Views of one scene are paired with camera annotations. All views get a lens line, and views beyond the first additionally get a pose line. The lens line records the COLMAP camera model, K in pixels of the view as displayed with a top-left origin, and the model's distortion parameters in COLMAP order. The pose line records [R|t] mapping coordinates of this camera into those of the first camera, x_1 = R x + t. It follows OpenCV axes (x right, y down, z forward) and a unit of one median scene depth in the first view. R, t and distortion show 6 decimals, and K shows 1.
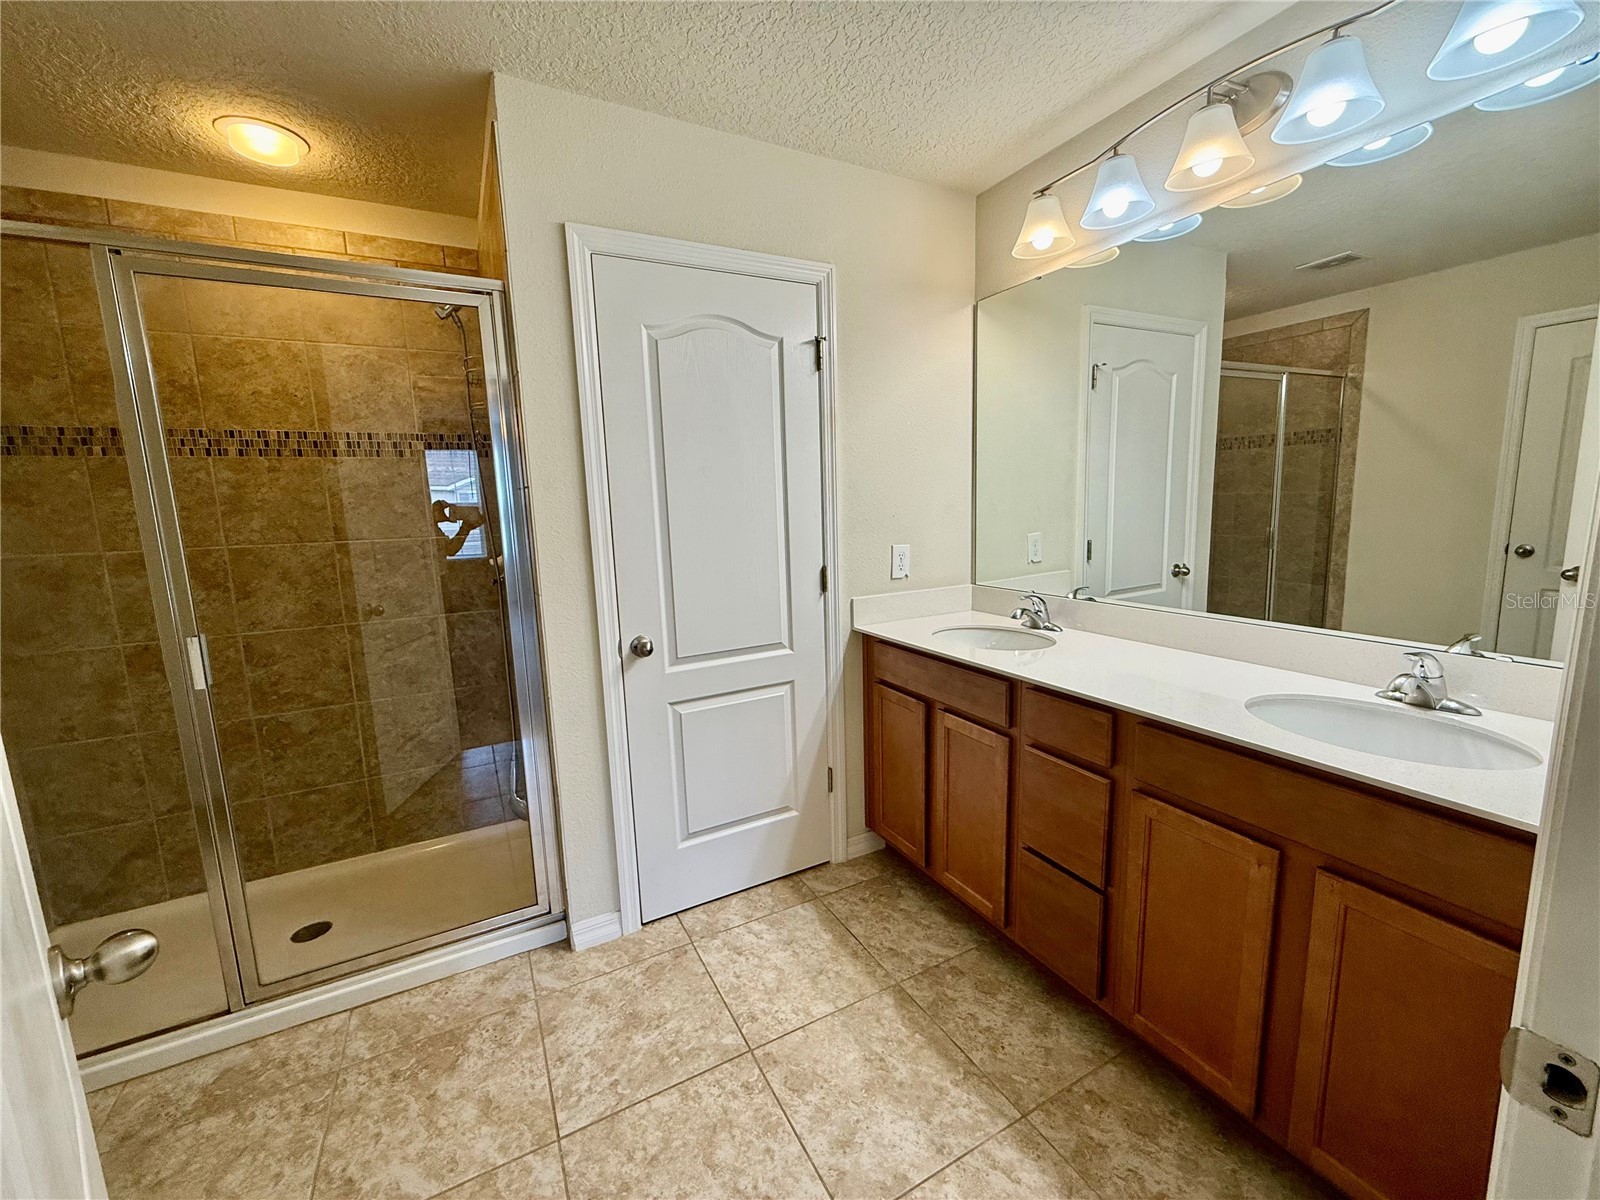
lens RADIAL K [[643.1, 0, 800.0], [0, 643.1, 600.0], [0, 0, 1]] dist [-0.000930, -0.000167]
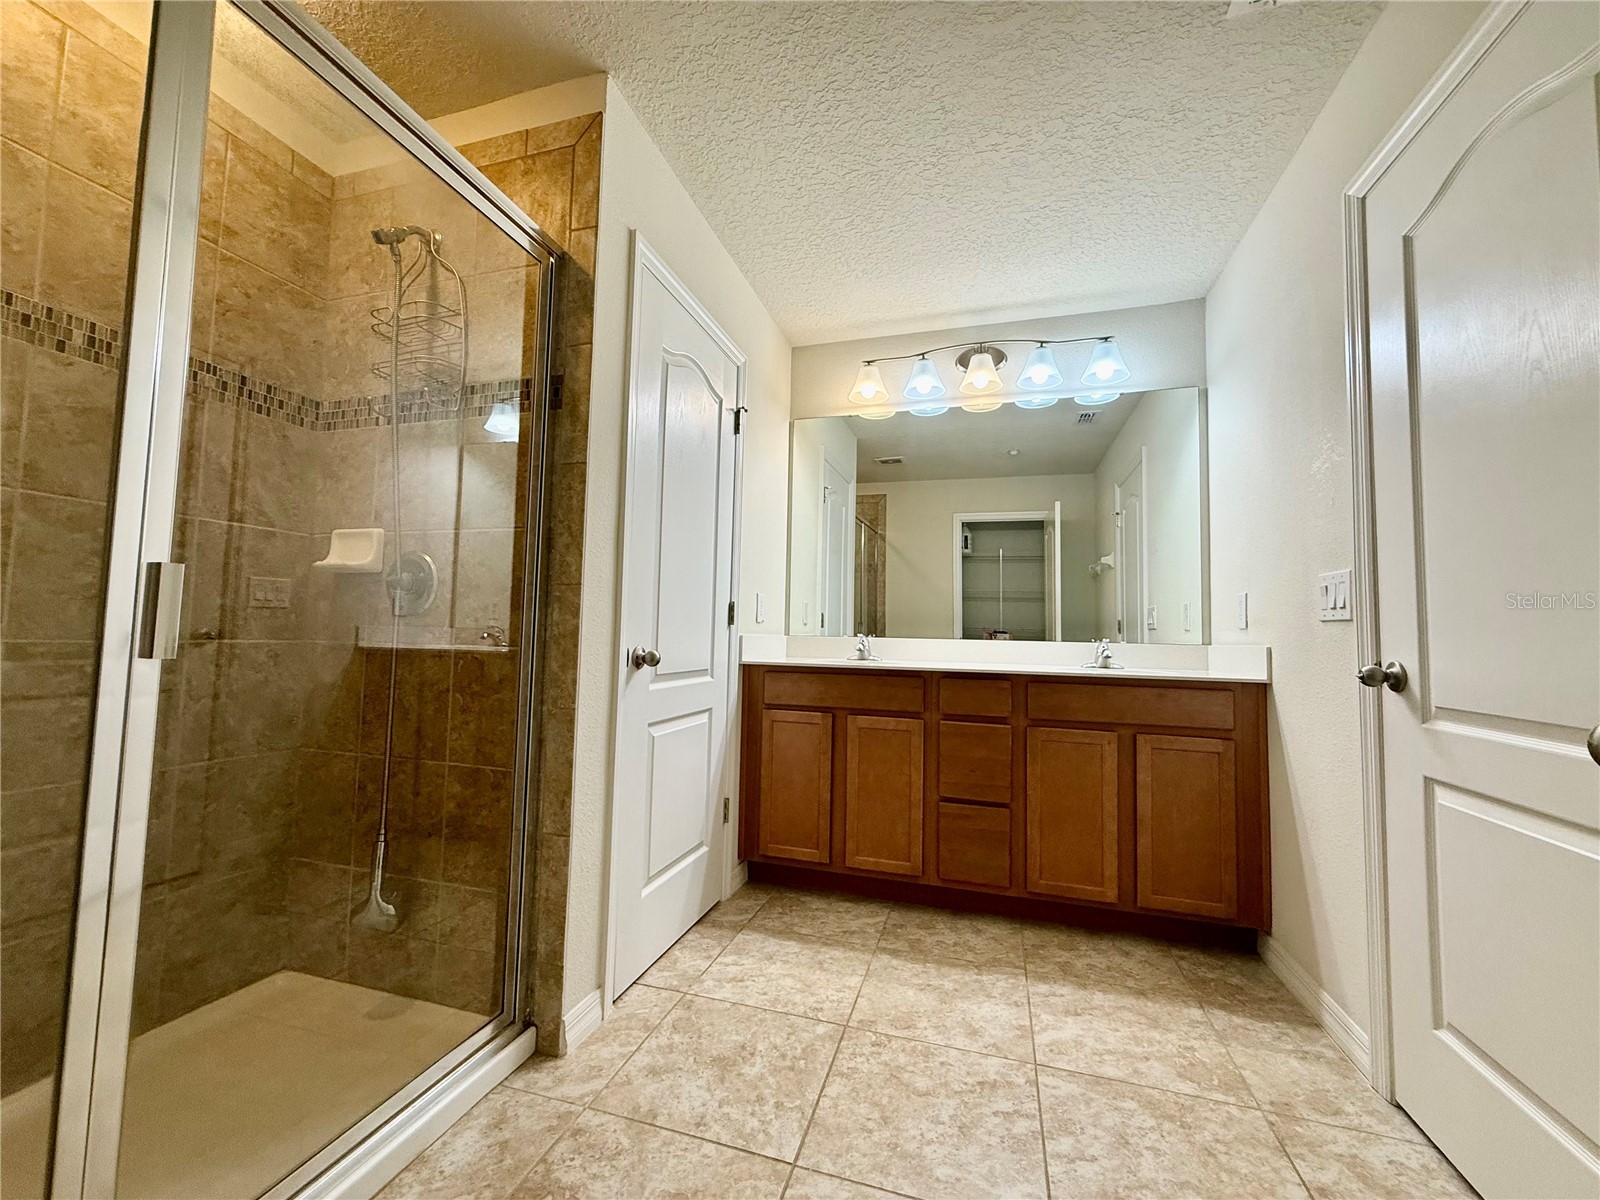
lens RADIAL K [[643.1, 0, 800.0], [0, 643.1, 600.0], [0, 0, 1]] dist [-0.000930, -0.000167]
pose [[0.700437, 0.086906, 0.708403, -0.762410], [0.067386, 0.980072, -0.186863, 0.182513], [-0.710525, 0.178622, 0.680623, 0.191185]]
